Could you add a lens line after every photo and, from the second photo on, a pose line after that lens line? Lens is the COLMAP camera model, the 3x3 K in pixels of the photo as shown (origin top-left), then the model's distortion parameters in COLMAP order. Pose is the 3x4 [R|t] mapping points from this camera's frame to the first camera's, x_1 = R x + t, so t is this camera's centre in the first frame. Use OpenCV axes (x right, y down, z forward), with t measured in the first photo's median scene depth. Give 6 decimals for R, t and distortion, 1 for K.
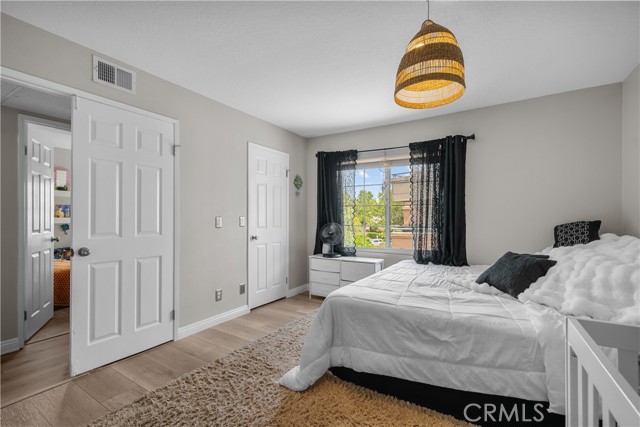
lens RADIAL K [[302.6, 0, 322.6], [0, 302.6, 214.6], [0, 0, 1]] dist [0.001385, 0.001226]
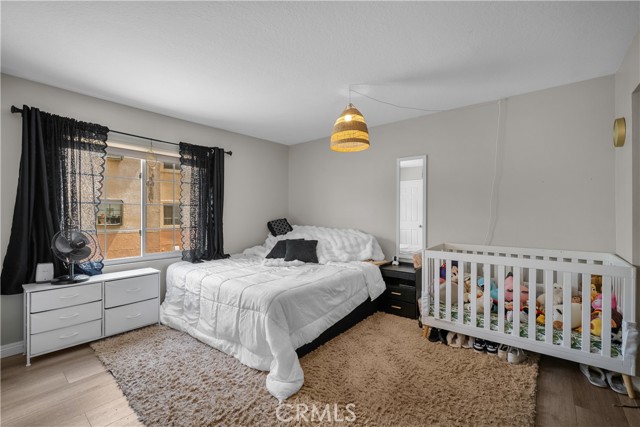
lens RADIAL K [[279.4, 0, 322.7], [0, 279.4, 214.2], [0, 0, 1]] dist [-0.005341, 0.001983]
pose [[0.101896, -0.003547, 0.994789, -0.576686], [-0.003917, 0.999984, 0.003967, -0.009302], [-0.994787, -0.004301, 0.101880, 0.468944]]
